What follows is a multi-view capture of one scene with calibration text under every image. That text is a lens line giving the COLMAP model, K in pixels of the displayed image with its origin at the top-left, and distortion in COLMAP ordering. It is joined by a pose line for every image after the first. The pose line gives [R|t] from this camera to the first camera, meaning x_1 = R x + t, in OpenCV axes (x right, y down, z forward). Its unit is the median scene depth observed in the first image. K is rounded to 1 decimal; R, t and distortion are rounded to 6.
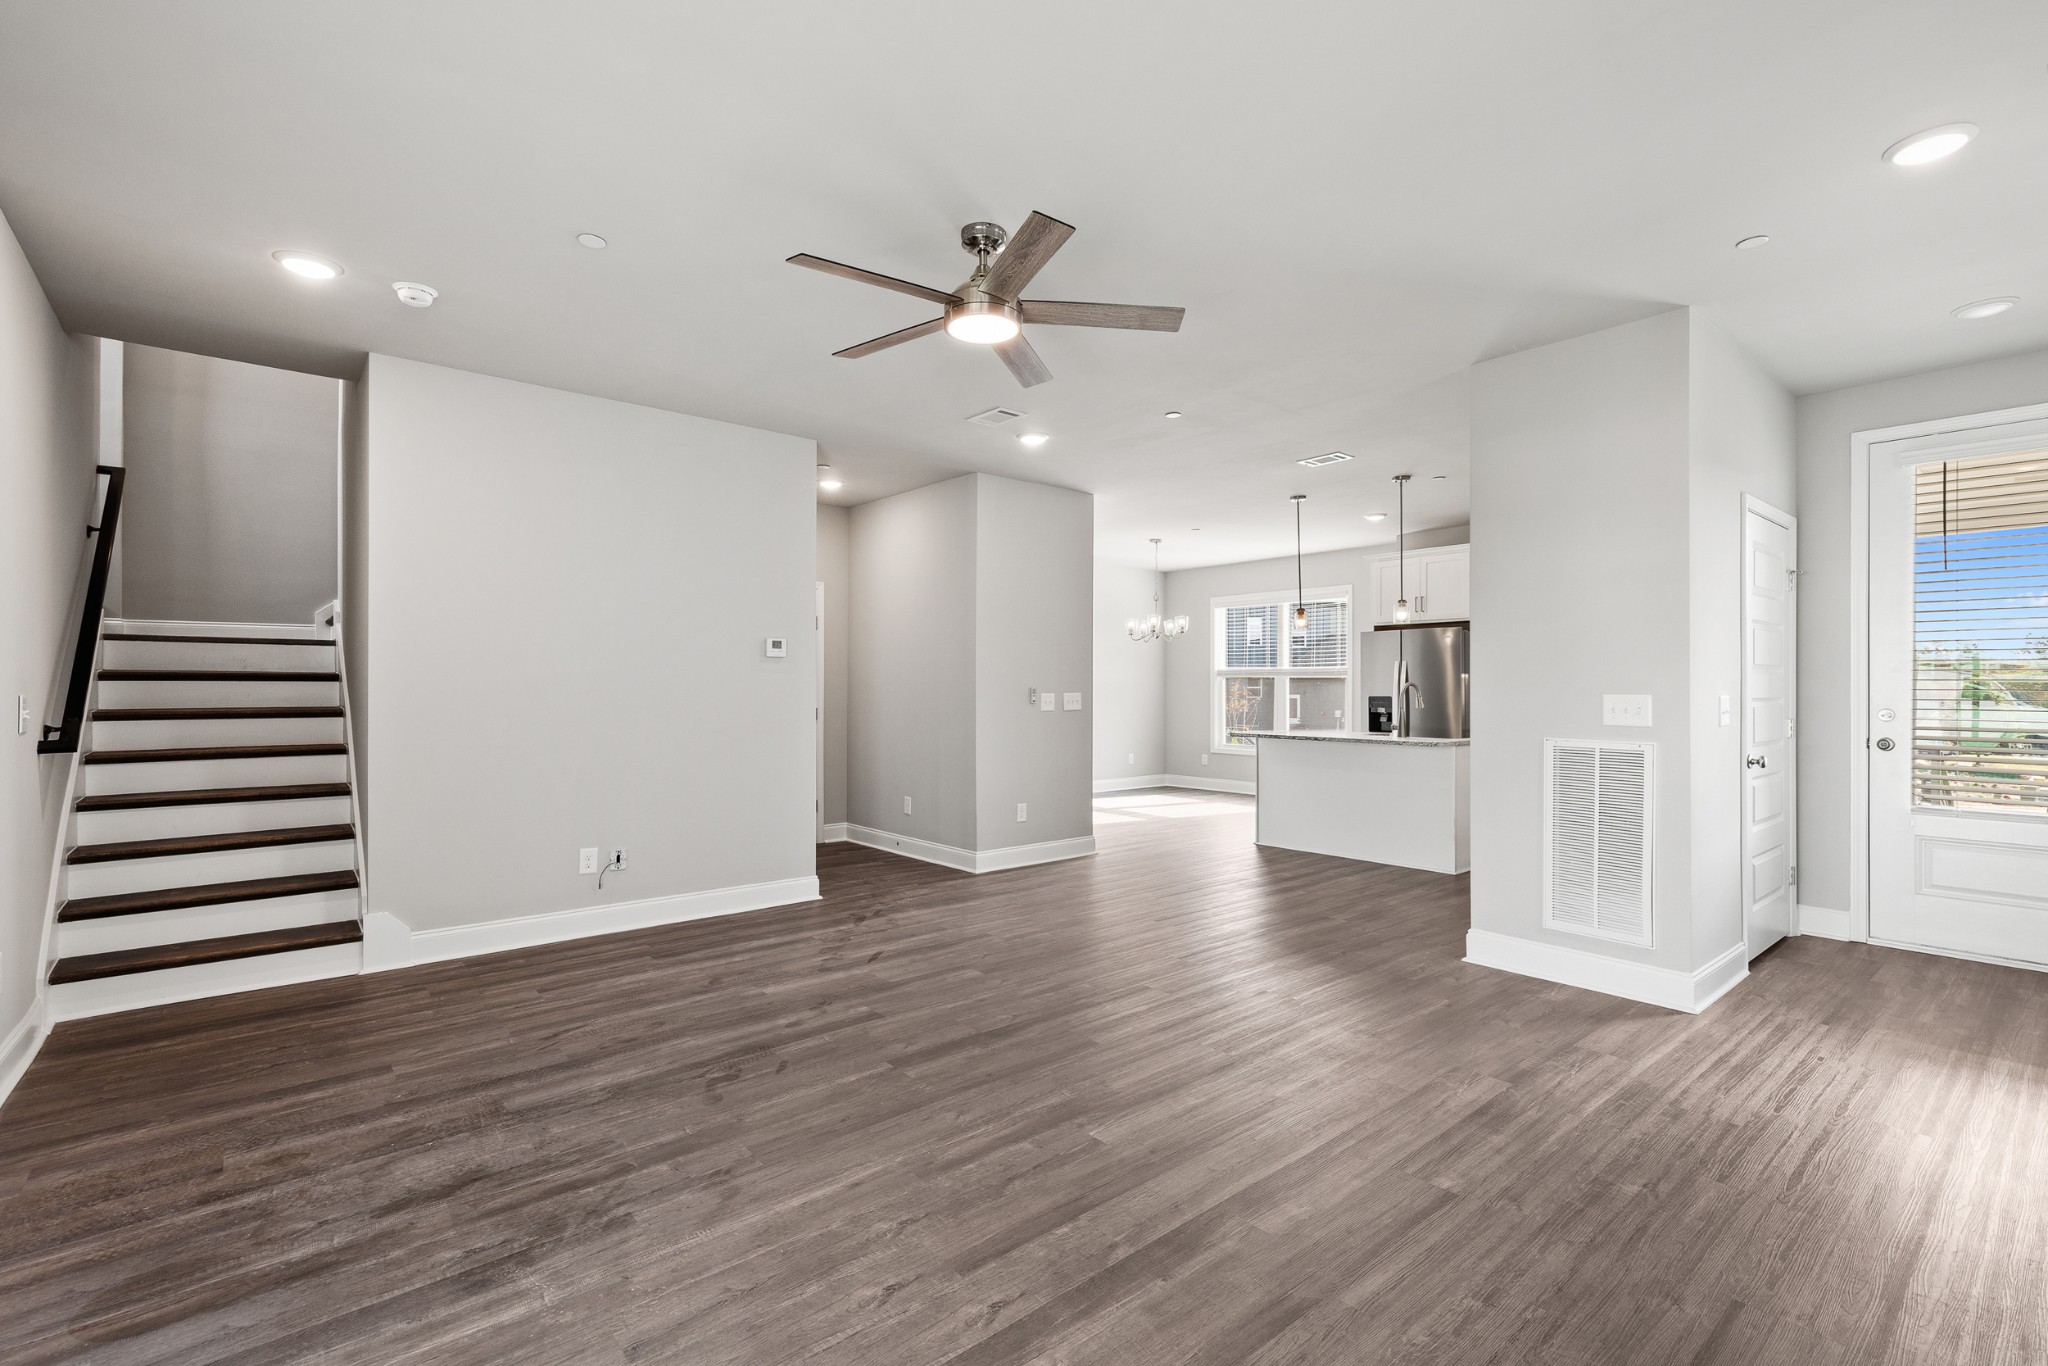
lens RADIAL K [[920.5, 0, 1035.1], [0, 920.5, 687.7], [0, 0, 1]] dist [0.007998, -0.000114]
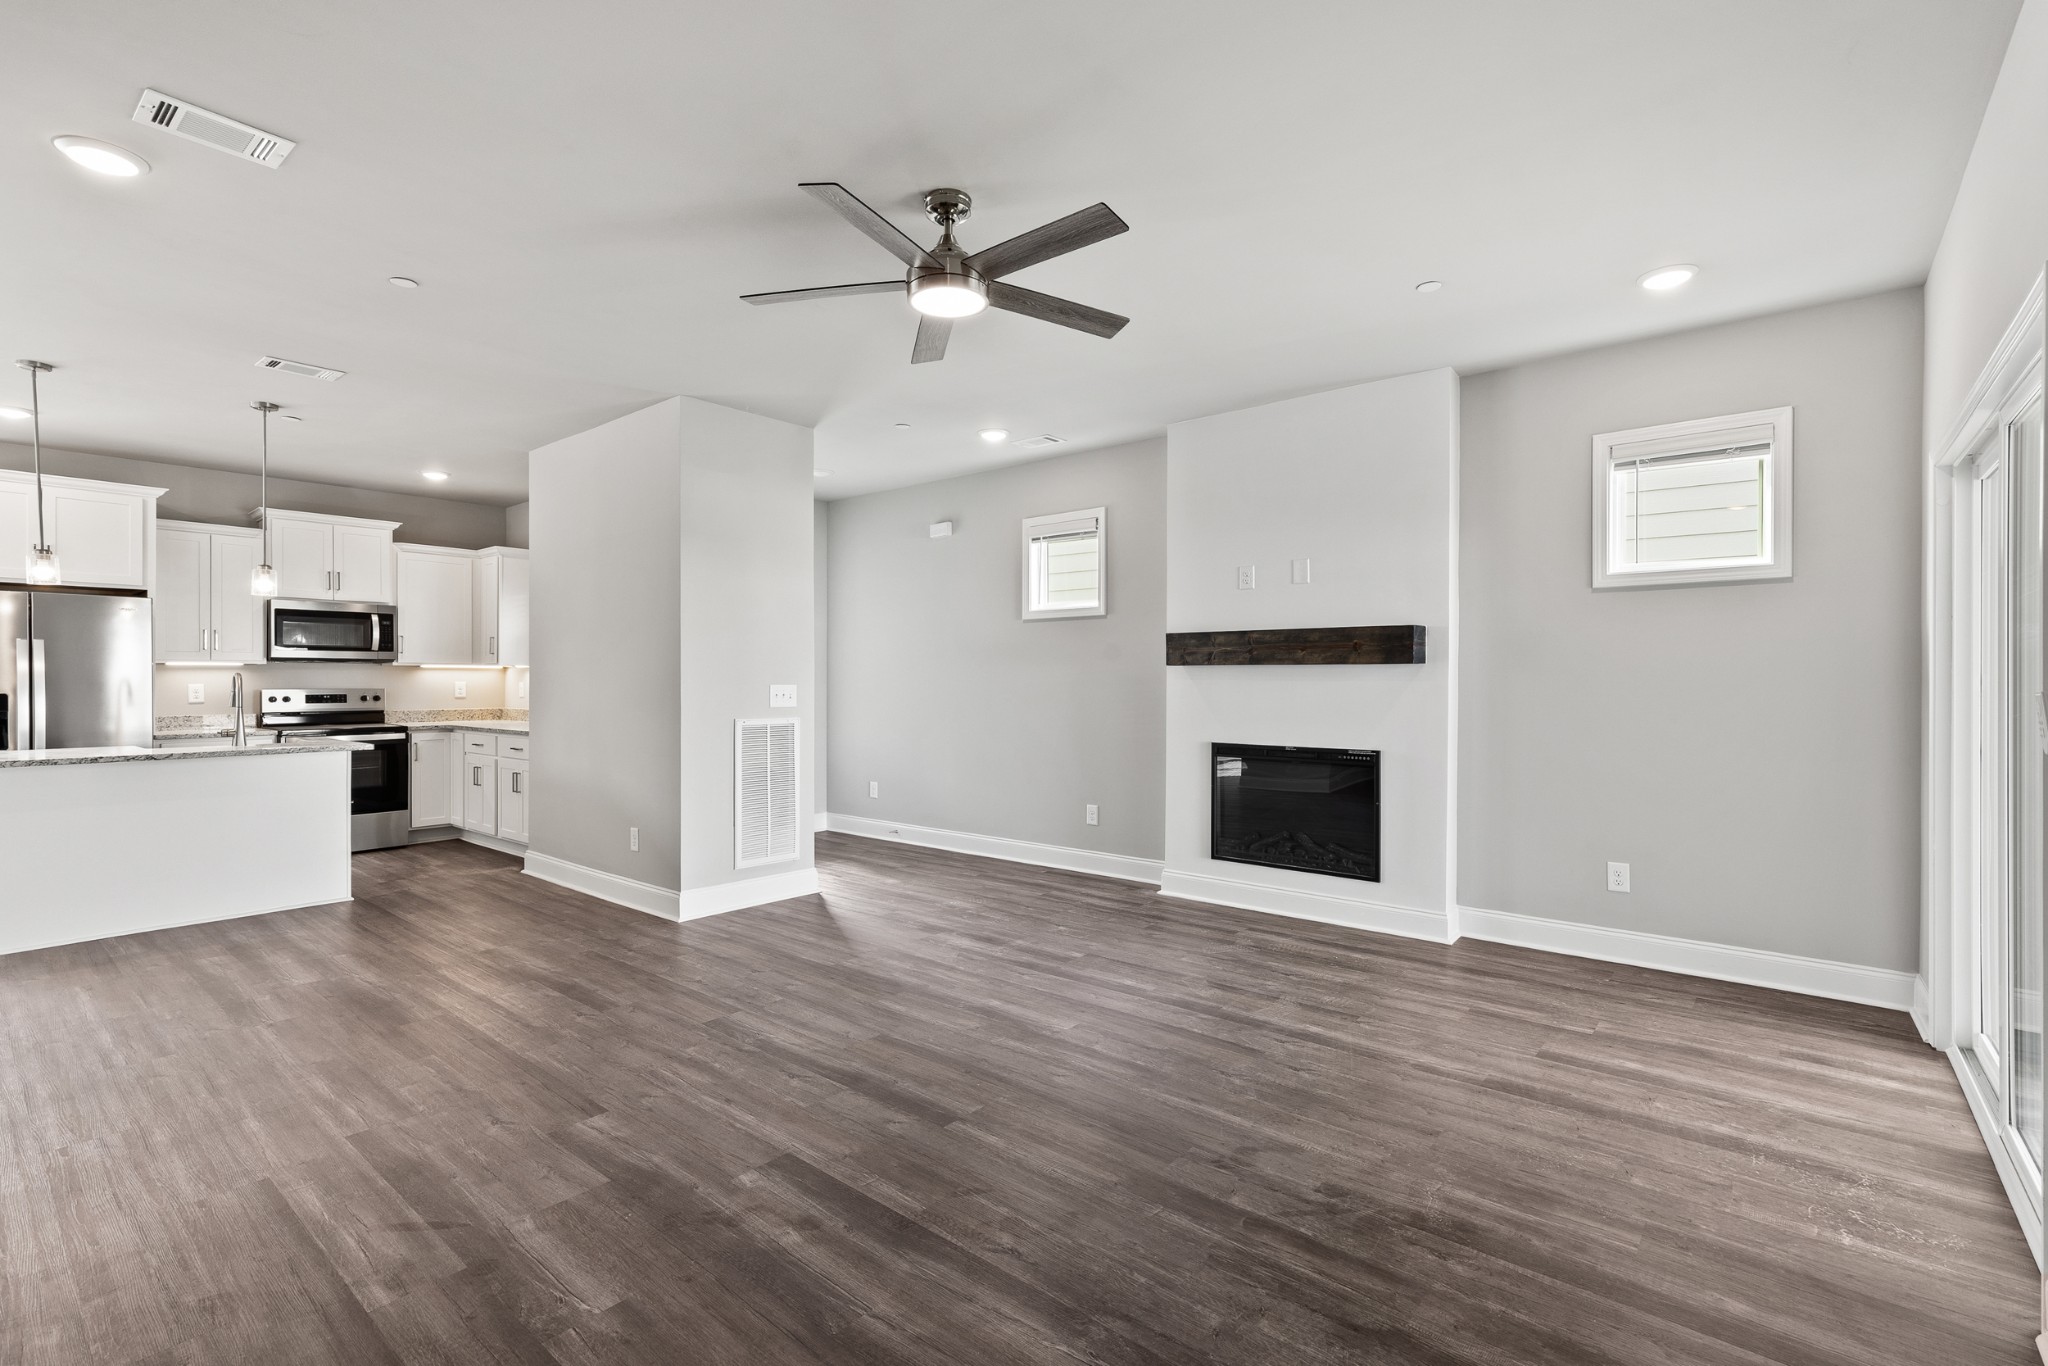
lens RADIAL K [[920.5, 0, 1028.9], [0, 920.5, 674.9], [0, 0, 1]] dist [0.007998, -0.000114]
pose [[-0.175115, 0.007481, 0.984520, -0.895870], [-0.000272, 0.999971, -0.007647, 0.001582], [-0.984548, -0.001607, -0.175108, 0.956998]]
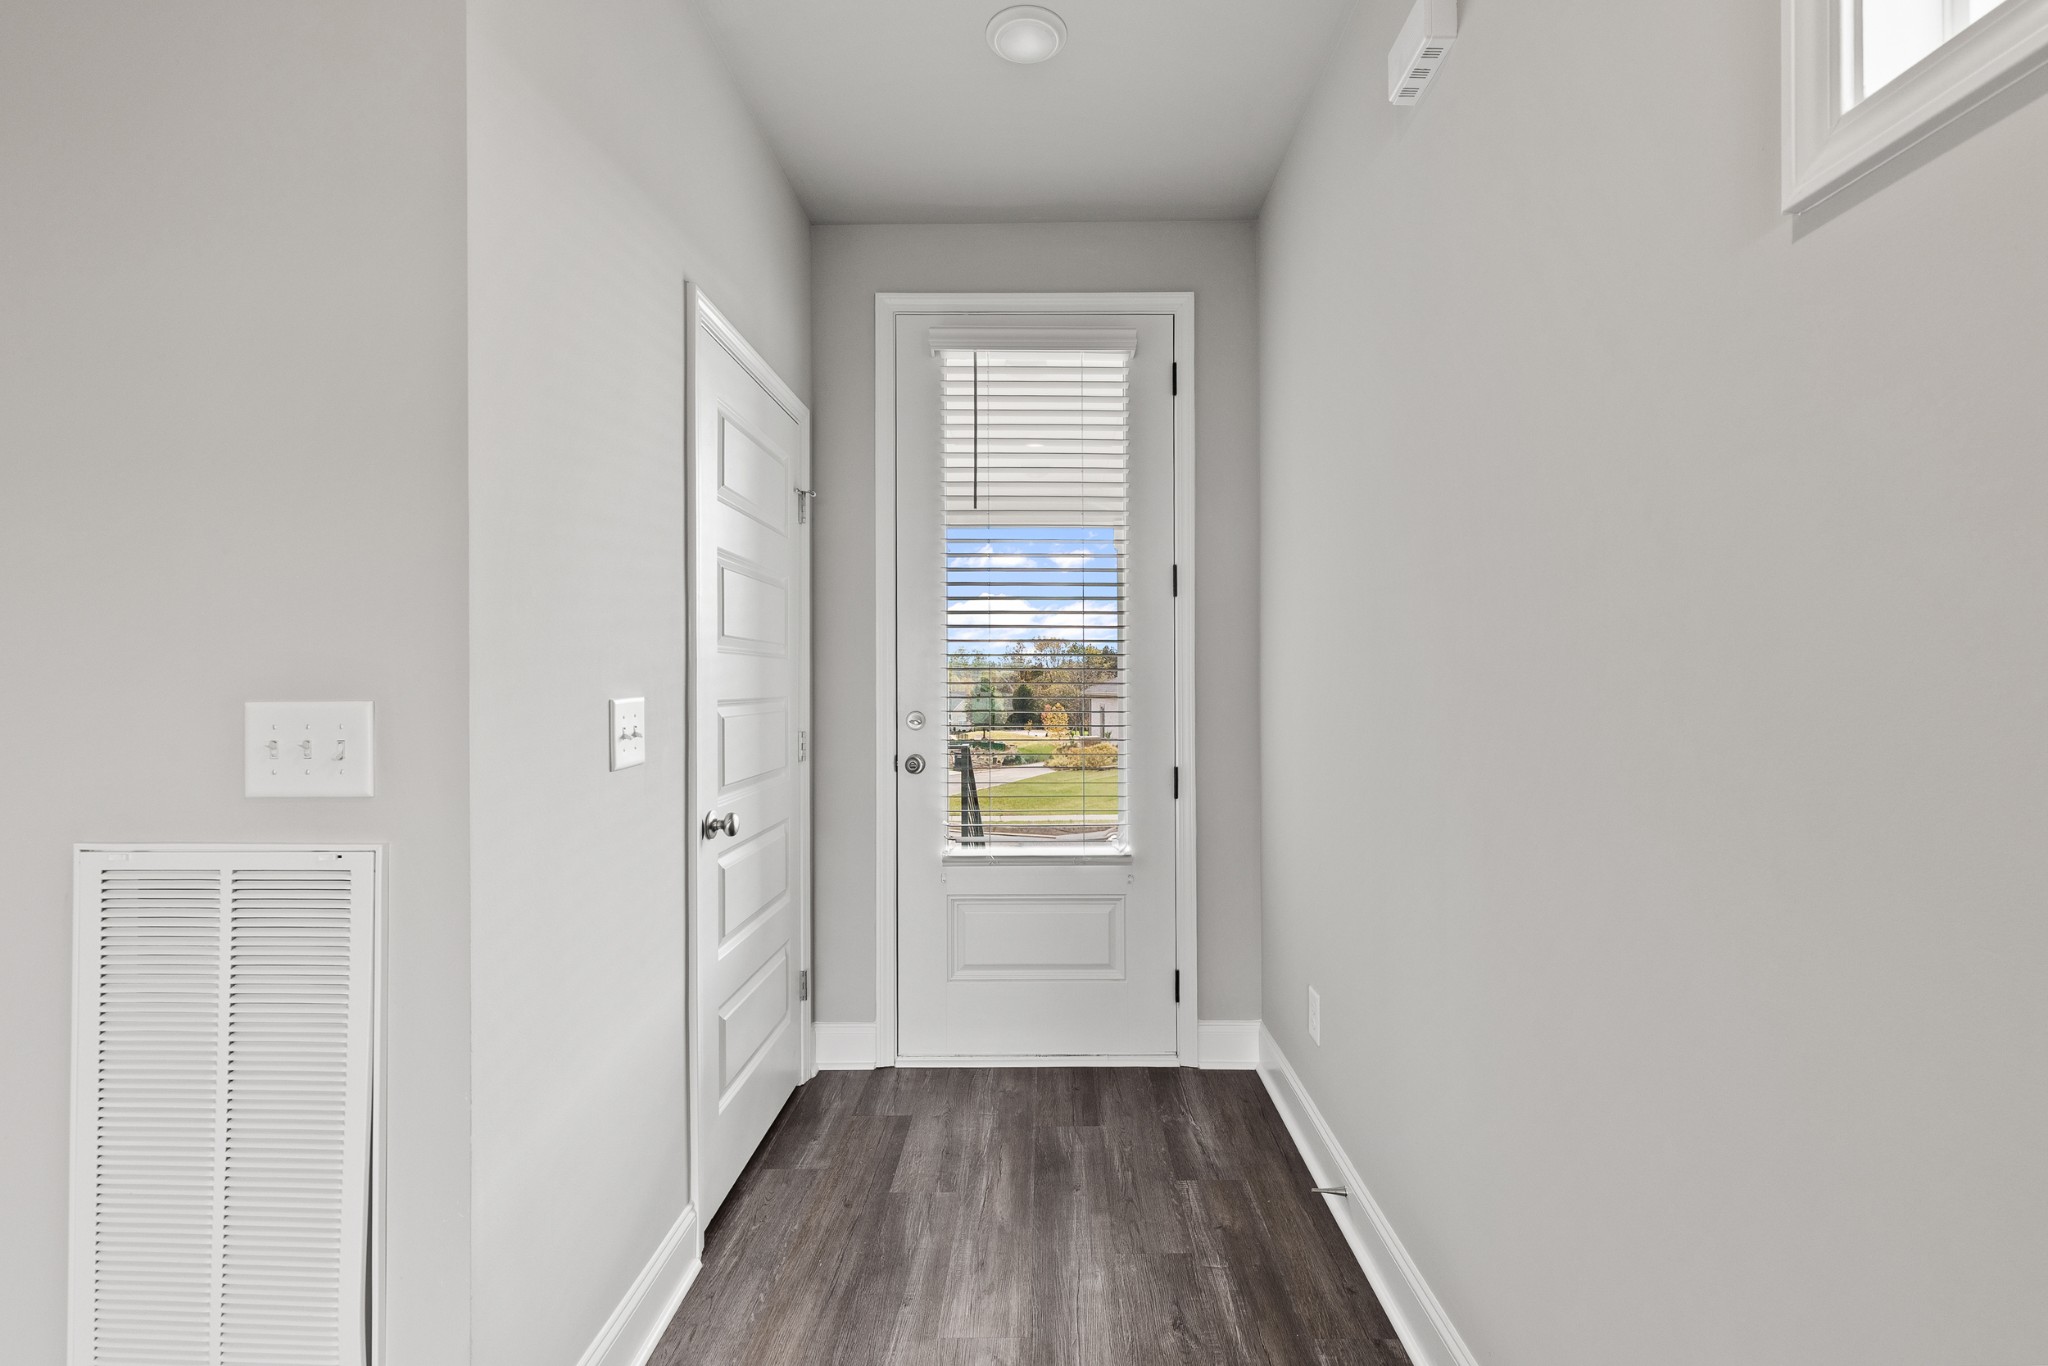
lens RADIAL K [[920.5, 0, 1021.5], [0, 920.5, 678.4], [0, 0, 1]] dist [0.007998, -0.000114]
pose [[0.672162, -0.004350, 0.740391, 0.620988], [0.004771, 0.999987, 0.001544, -0.000932], [-0.740388, 0.002495, 0.672175, 0.645340]]
